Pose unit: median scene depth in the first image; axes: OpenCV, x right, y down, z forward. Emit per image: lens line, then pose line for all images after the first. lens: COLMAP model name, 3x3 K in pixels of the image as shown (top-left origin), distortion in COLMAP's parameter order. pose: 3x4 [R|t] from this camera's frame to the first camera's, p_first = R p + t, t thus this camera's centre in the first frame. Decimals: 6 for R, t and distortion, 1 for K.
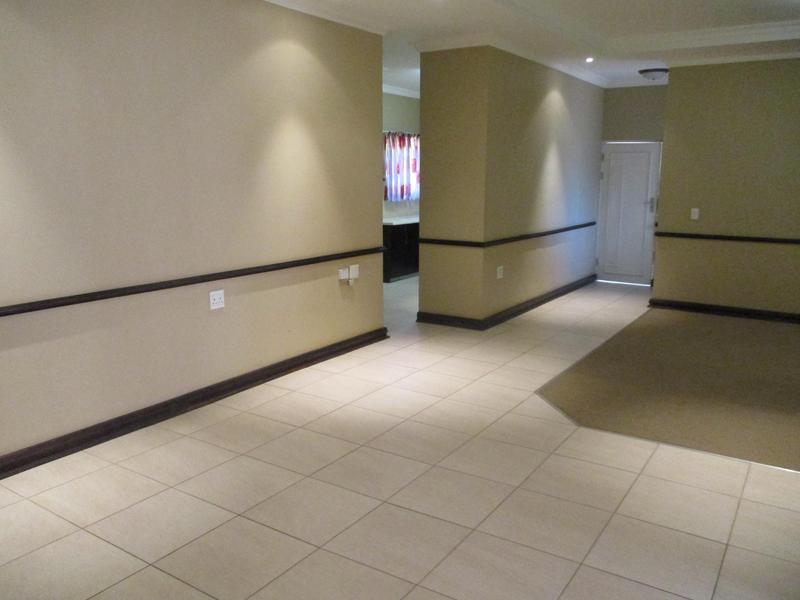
lens RADIAL K [[657.4, 0, 401.2], [0, 657.4, 299.7], [0, 0, 1]] dist [-0.041521, 0.019193]
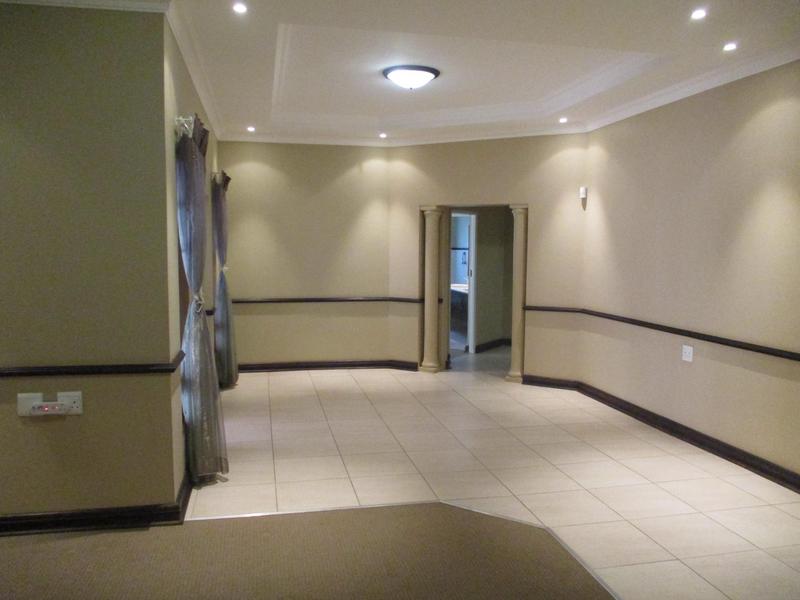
lens RADIAL K [[657.4, 0, 400.6], [0, 657.4, 301.1], [0, 0, 1]] dist [-0.041521, 0.019193]
pose [[-0.702669, 0.052575, -0.709572, 0.892131], [-0.144445, 0.965959, 0.214611, -0.264007], [0.696701, 0.253295, -0.671155, 1.390963]]
